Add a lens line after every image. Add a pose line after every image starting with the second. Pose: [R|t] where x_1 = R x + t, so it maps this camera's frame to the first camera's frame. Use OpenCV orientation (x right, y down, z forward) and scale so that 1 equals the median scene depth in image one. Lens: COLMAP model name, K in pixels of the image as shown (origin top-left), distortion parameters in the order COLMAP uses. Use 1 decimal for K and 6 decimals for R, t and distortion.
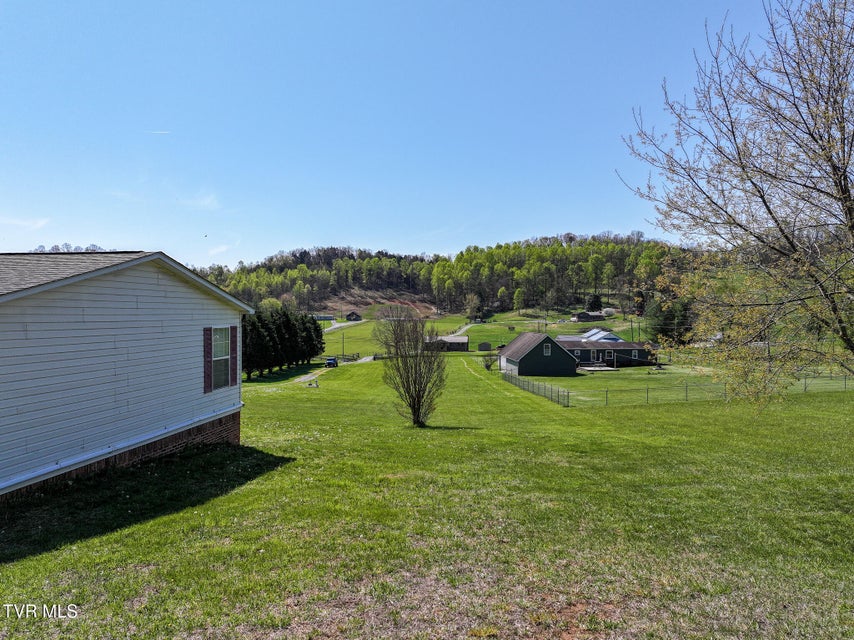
lens RADIAL K [[605.6, 0, 431.1], [0, 605.6, 315.7], [0, 0, 1]] dist [0.005645, 0.010139]
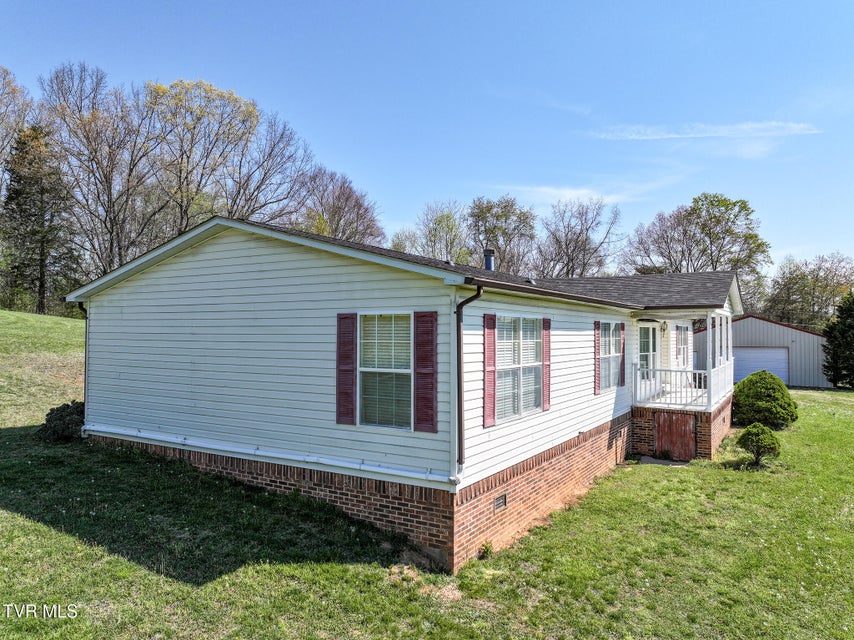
lens RADIAL K [[605.6, 0, 421.3], [0, 605.6, 324.7], [0, 0, 1]] dist [0.005645, 0.010139]
pose [[-0.394910, -0.013460, -0.918621, 0.144302], [-0.007755, 0.999906, -0.011318, 0.037138], [0.918687, 0.002654, -0.394977, 1.315715]]
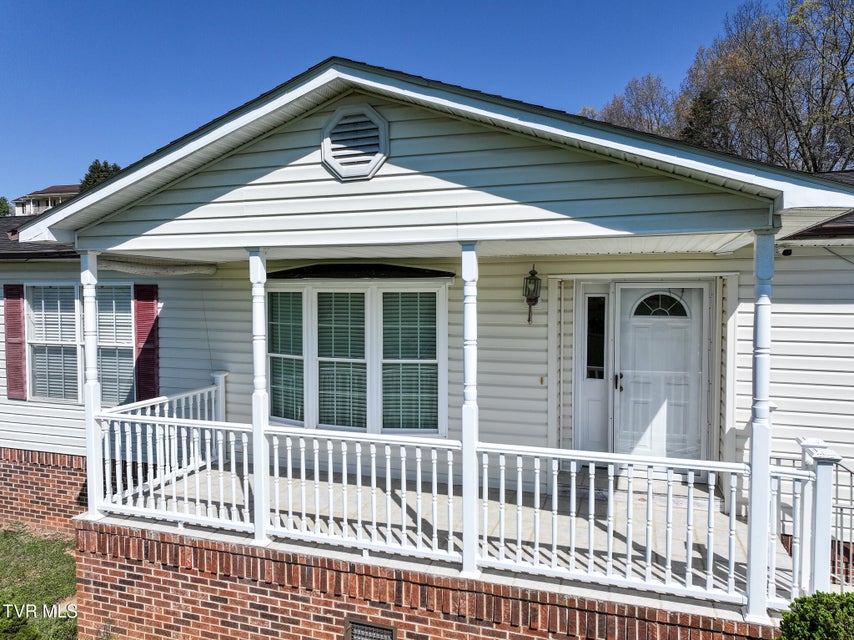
lens RADIAL K [[605.6, 0, 427.3], [0, 605.6, 316.9], [0, 0, 1]] dist [0.005645, 0.010139]
pose [[-0.984056, -0.007598, 0.177694, -1.255405], [0.001014, 0.998831, 0.048325, 0.023524], [-0.177854, 0.047734, -0.982899, 1.692157]]
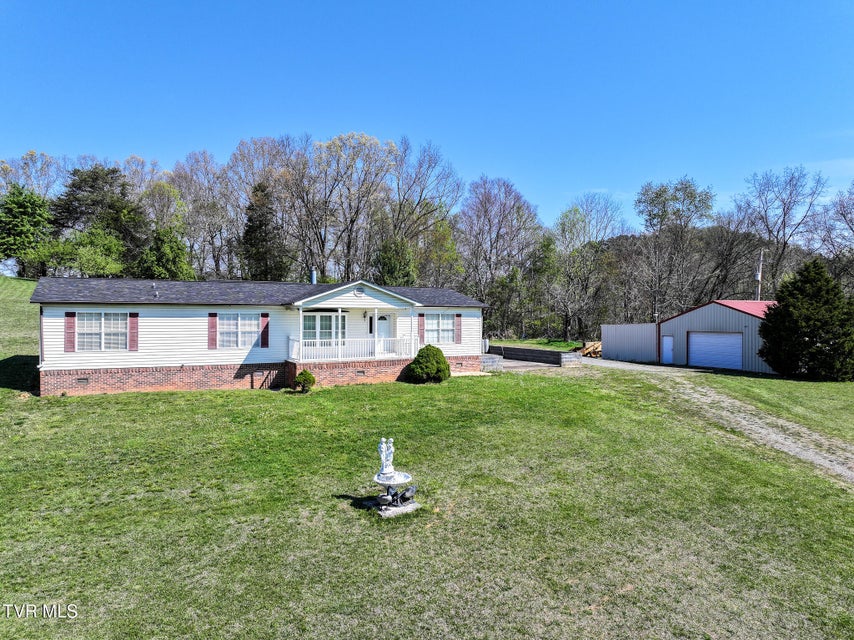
lens RADIAL K [[605.6, 0, 431.8], [0, 605.6, 321.4], [0, 0, 1]] dist [0.005645, 0.010139]
pose [[-0.801180, 0.003701, -0.598412, -0.216321], [-0.004137, 0.999923, 0.011724, 0.021957], [0.598409, 0.011869, -0.801103, 3.040925]]
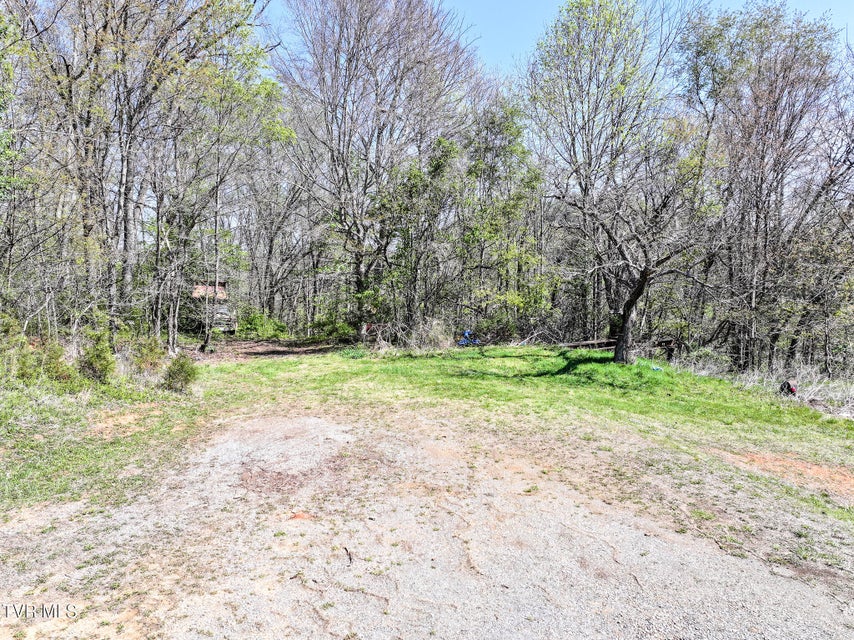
lens RADIAL K [[605.6, 0, 434.9], [0, 605.6, 318.6], [0, 0, 1]] dist [0.005645, 0.010139]
pose [[-0.688159, 0.037782, -0.724575, -2.601732], [-0.006316, 0.998294, 0.058053, 0.045293], [0.725532, 0.044526, -0.686746, 0.485159]]
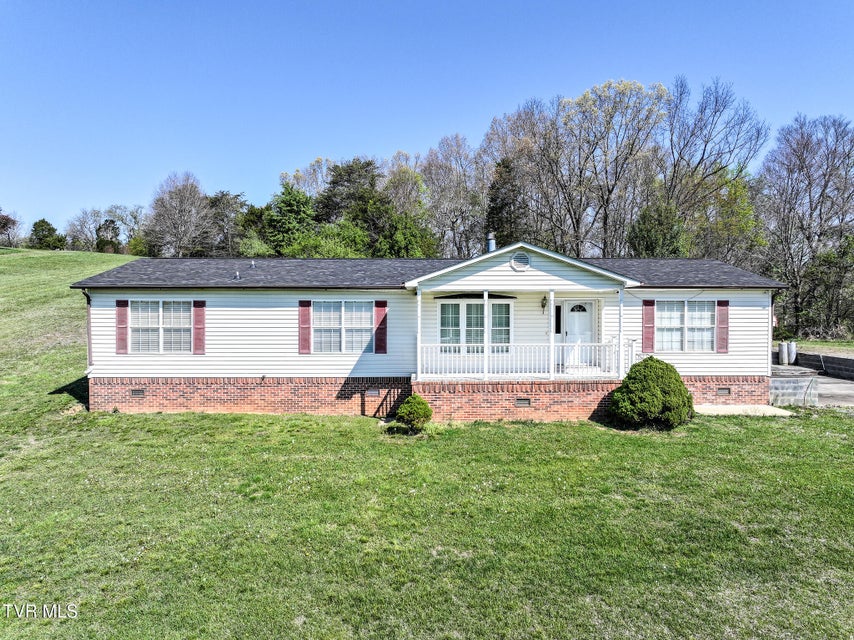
lens RADIAL K [[605.6, 0, 429.1], [0, 605.6, 319.2], [0, 0, 1]] dist [0.005645, 0.010139]
pose [[-0.985389, 0.003542, -0.170280, -0.813950], [-0.000198, 0.999759, 0.021941, 0.031152], [0.170316, 0.021654, -0.985152, 2.448752]]
